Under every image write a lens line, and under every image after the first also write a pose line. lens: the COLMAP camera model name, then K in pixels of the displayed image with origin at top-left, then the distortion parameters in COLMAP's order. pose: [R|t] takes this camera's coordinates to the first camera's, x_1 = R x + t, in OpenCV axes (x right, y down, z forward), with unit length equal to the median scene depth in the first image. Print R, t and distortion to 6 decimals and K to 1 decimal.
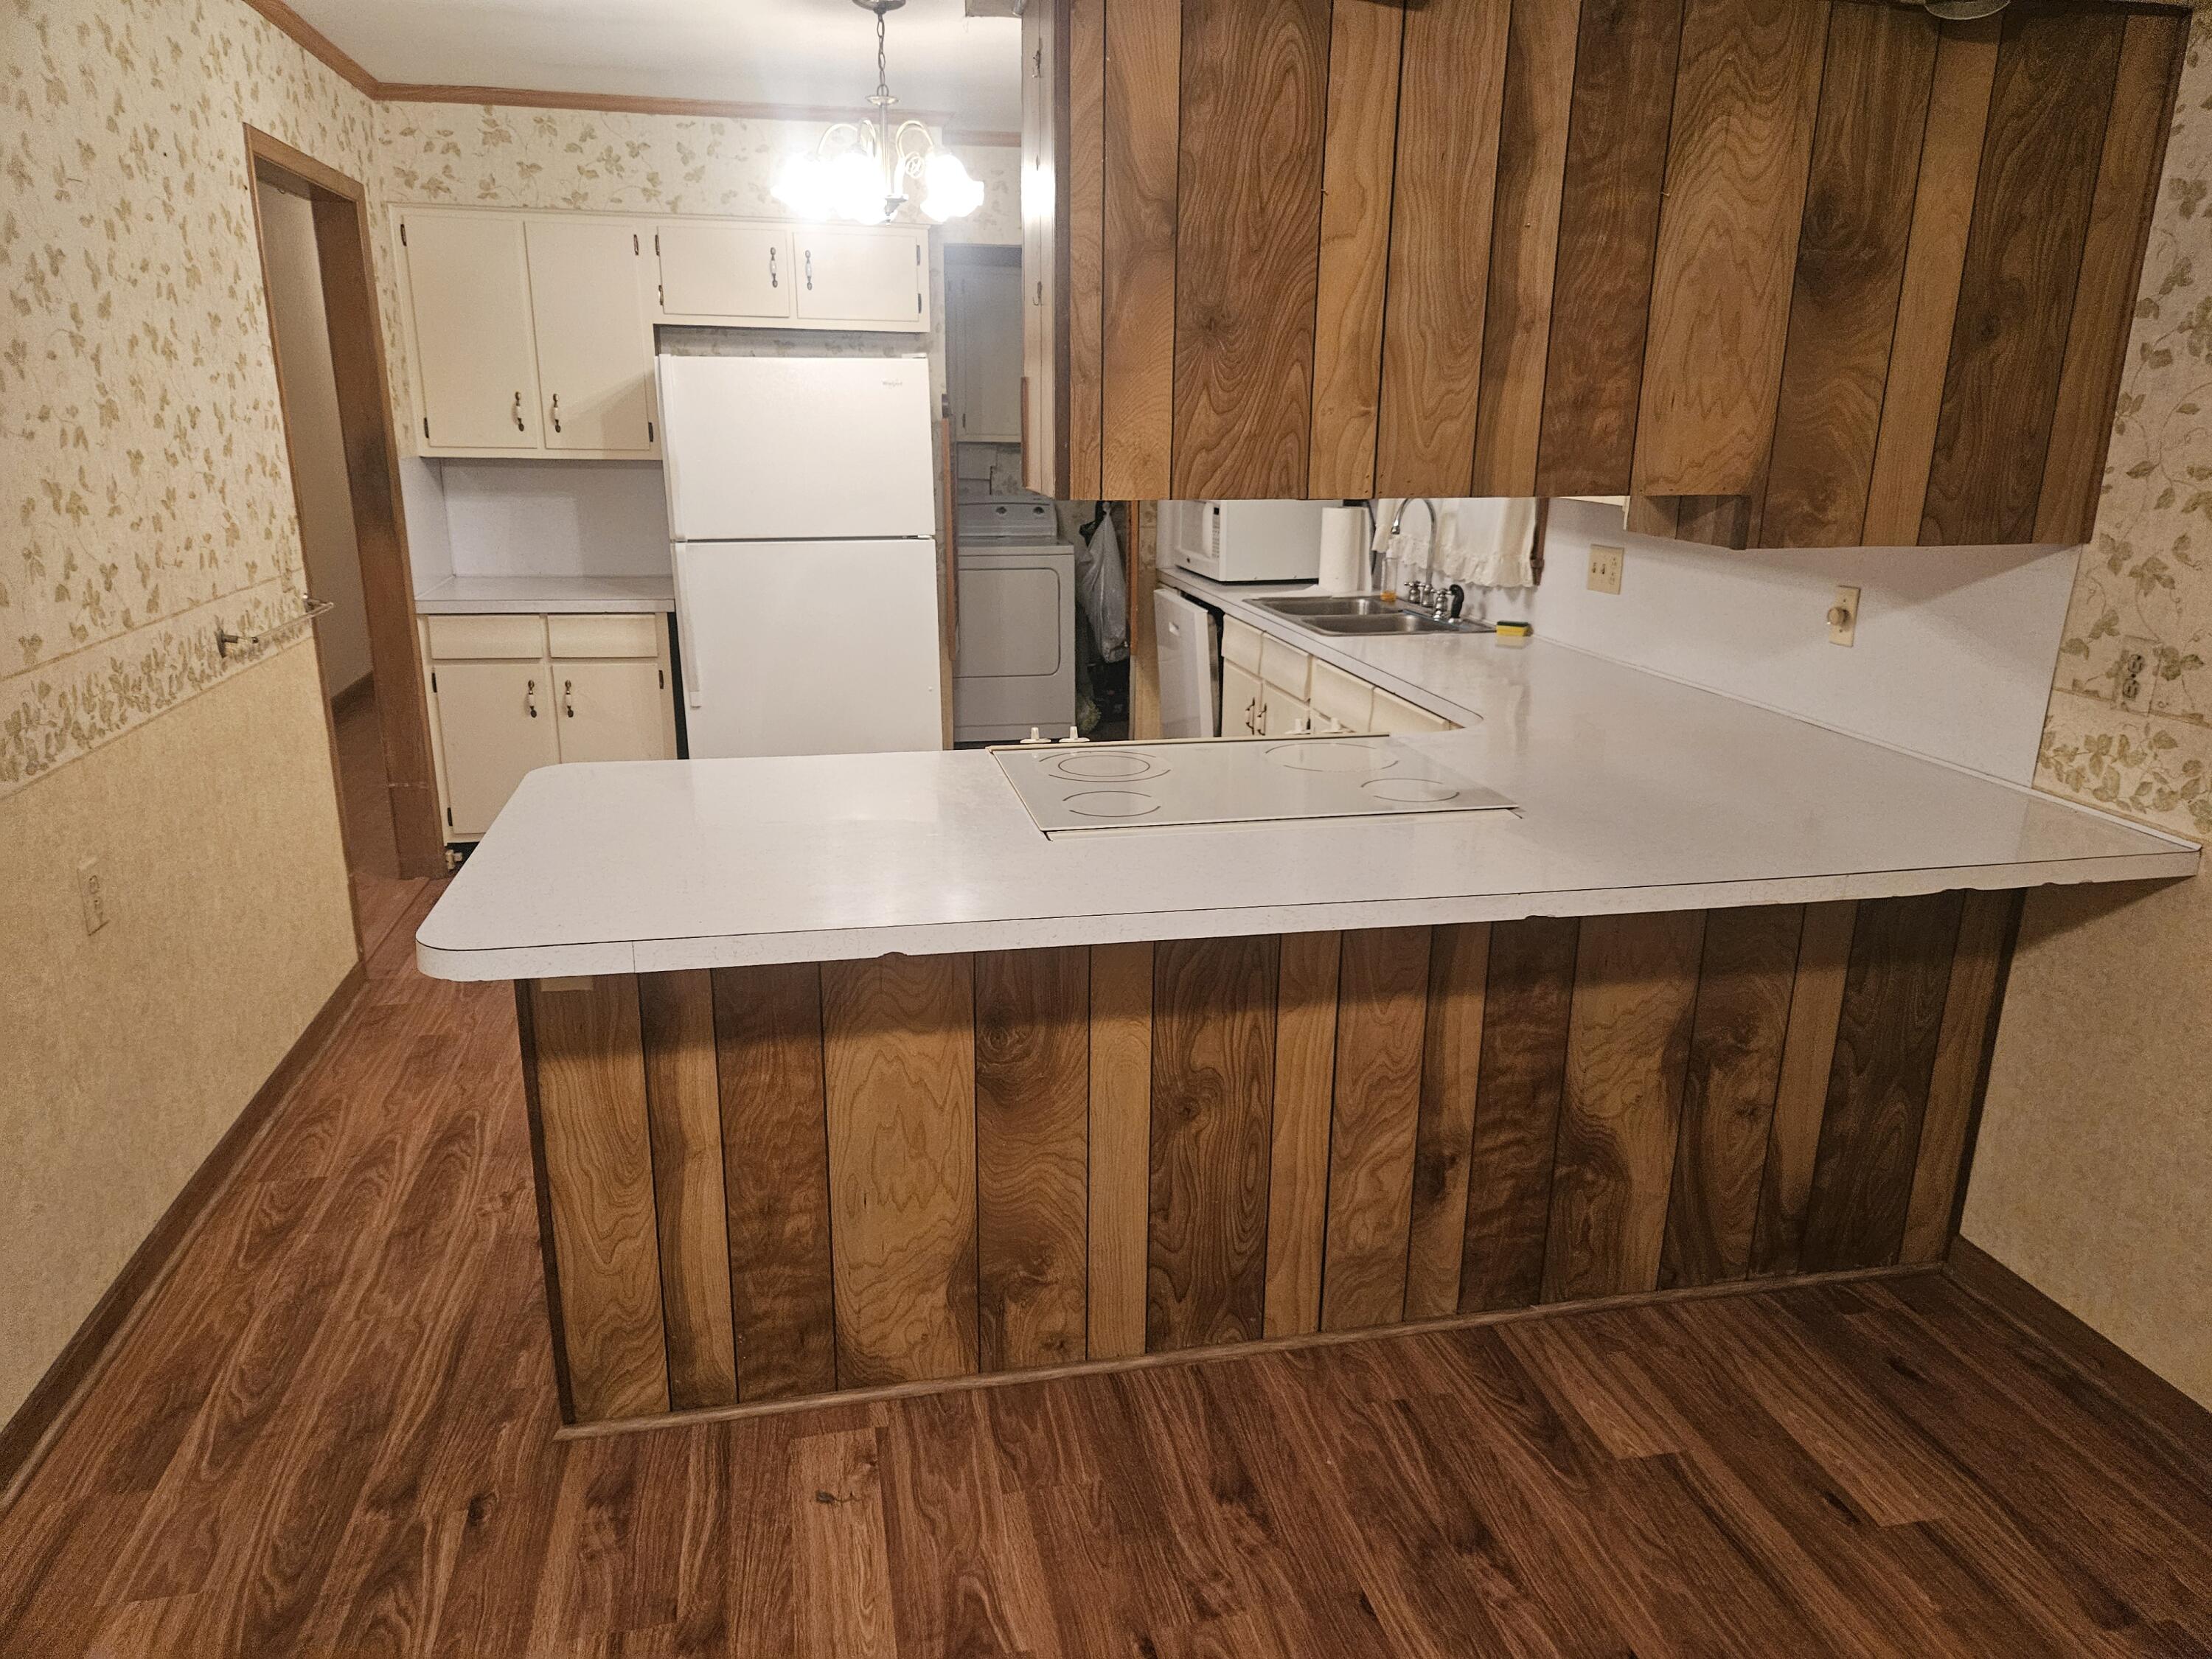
lens RADIAL K [[1476.1, 0, 1097.7], [0, 1476.1, 836.9], [0, 0, 1]] dist [0.055054, -0.040733]
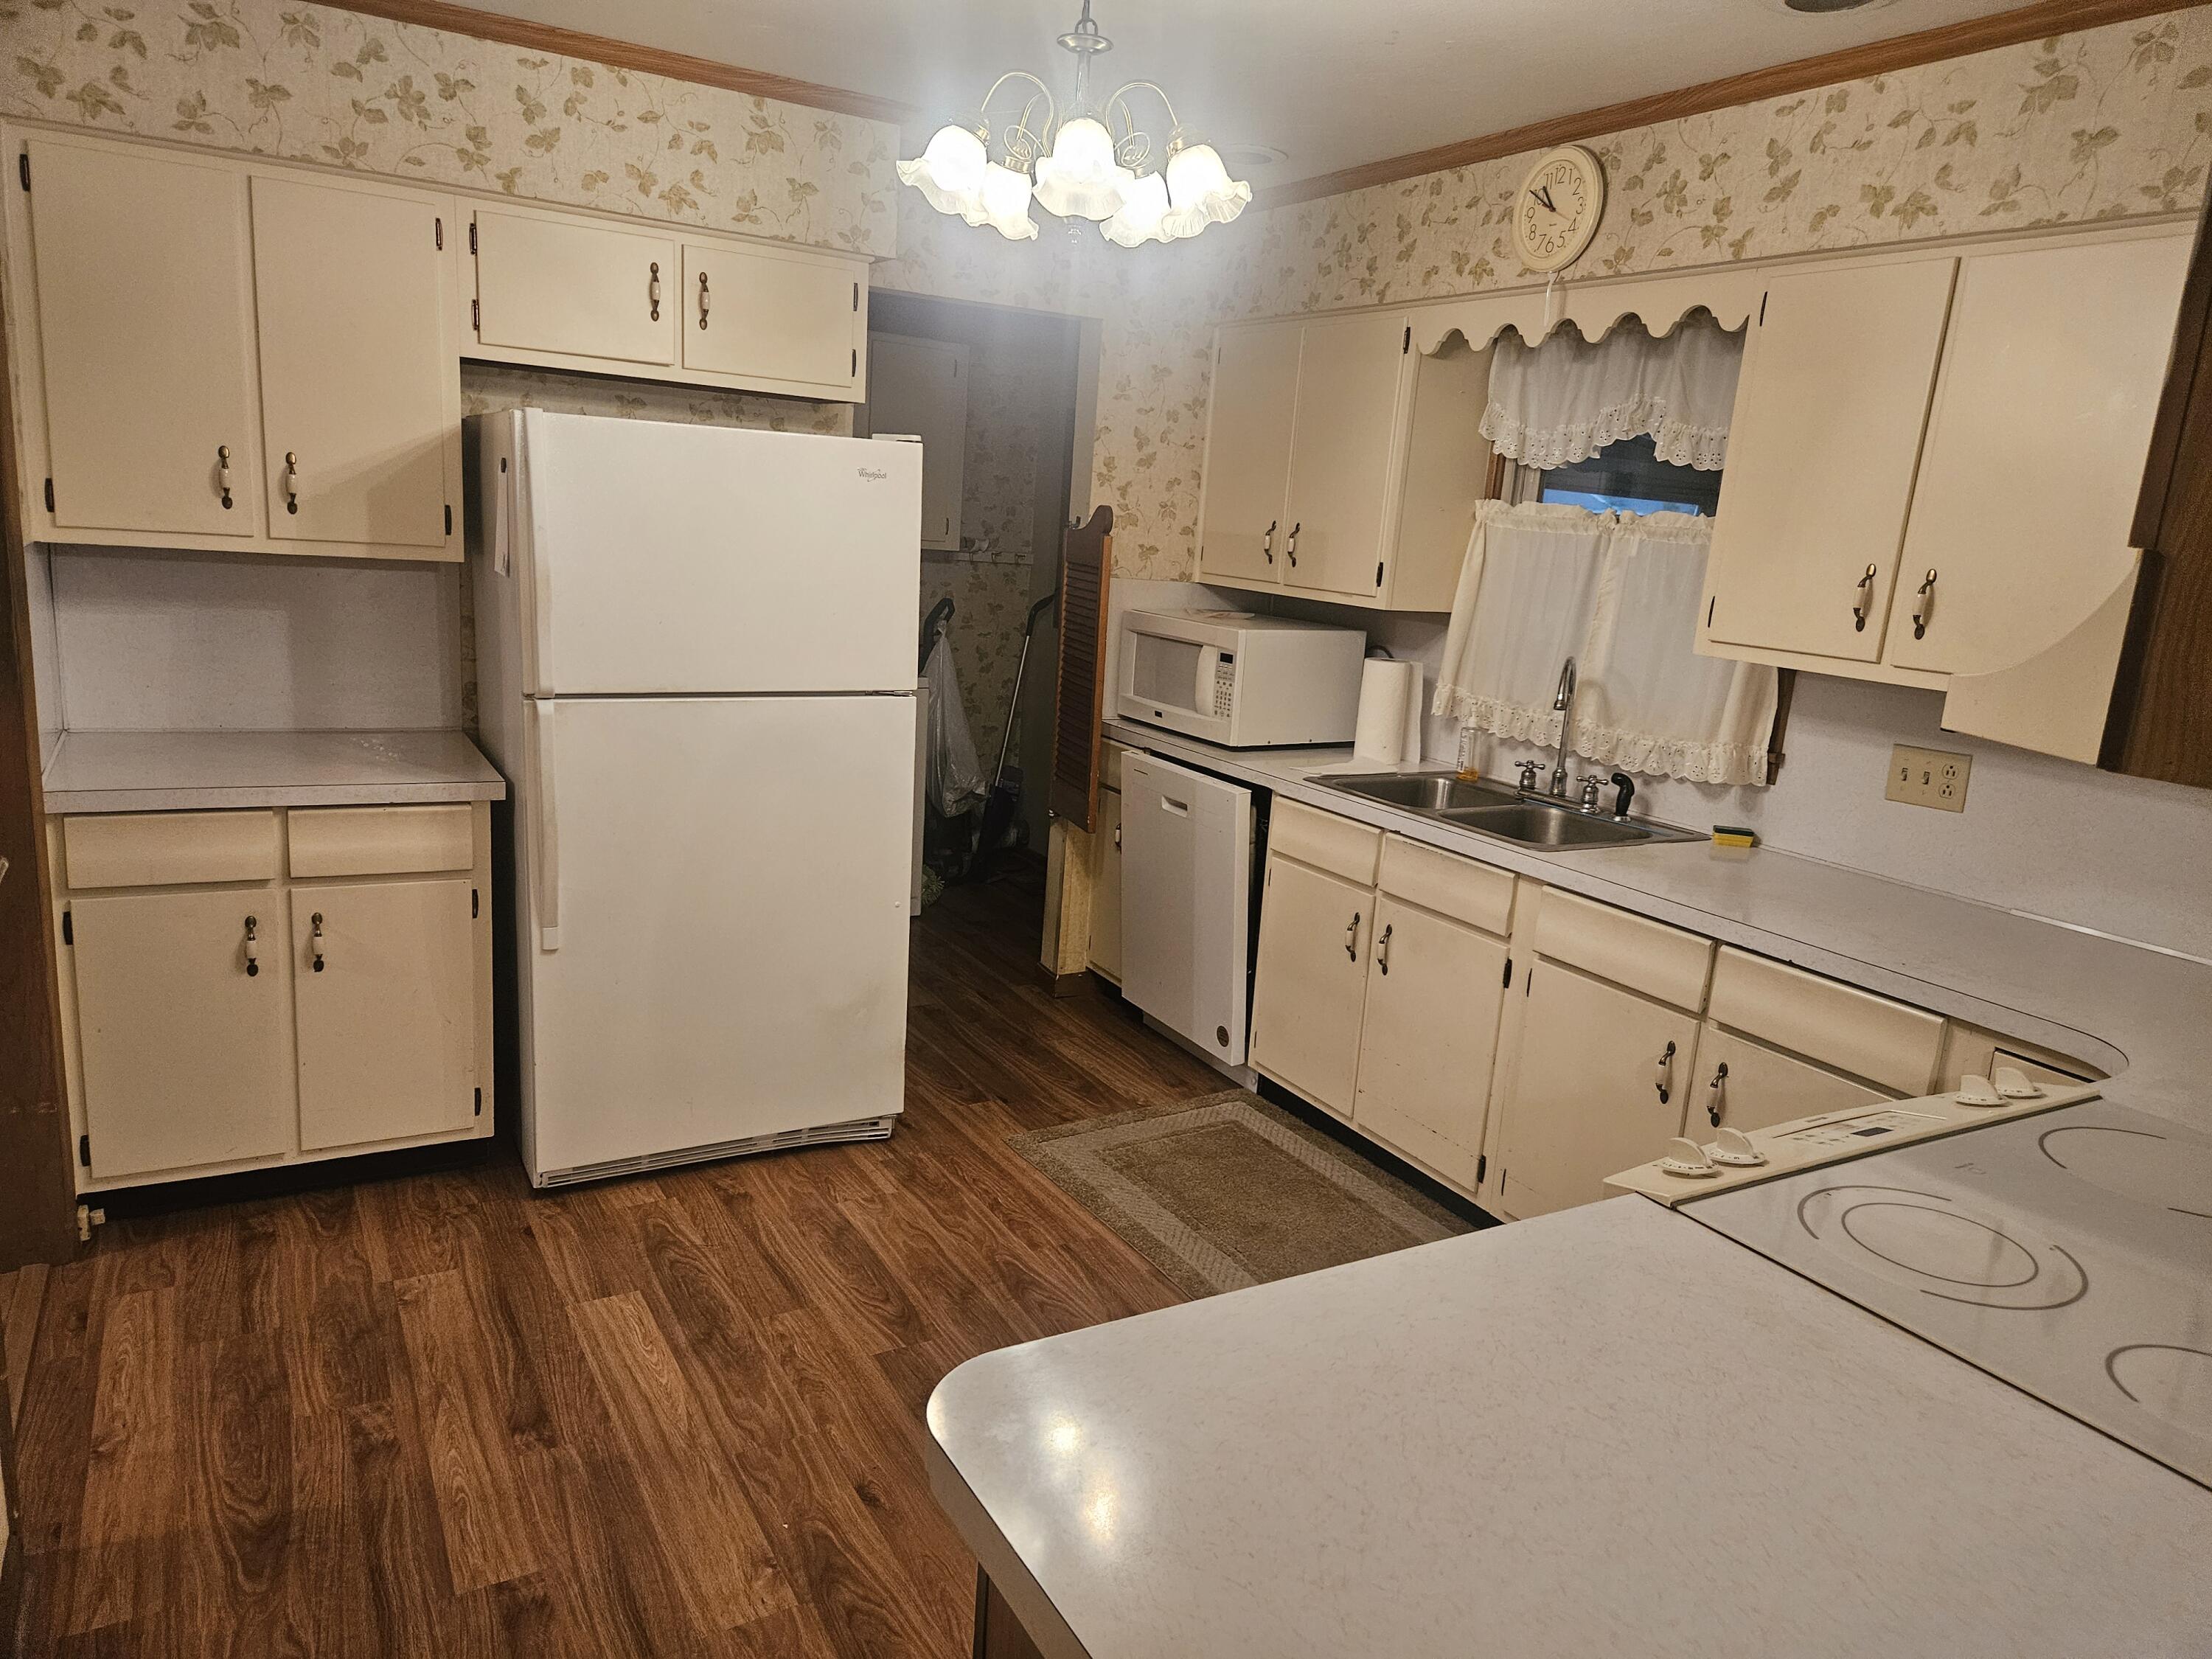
lens RADIAL K [[1476.1, 0, 1100.5], [0, 1476.1, 836.7], [0, 0, 1]] dist [0.055054, -0.040733]
pose [[0.947287, -0.014032, 0.320079, -0.292159], [0.031045, 0.998359, -0.048113, -0.114755], [-0.318879, 0.055514, 0.946168, 0.367915]]
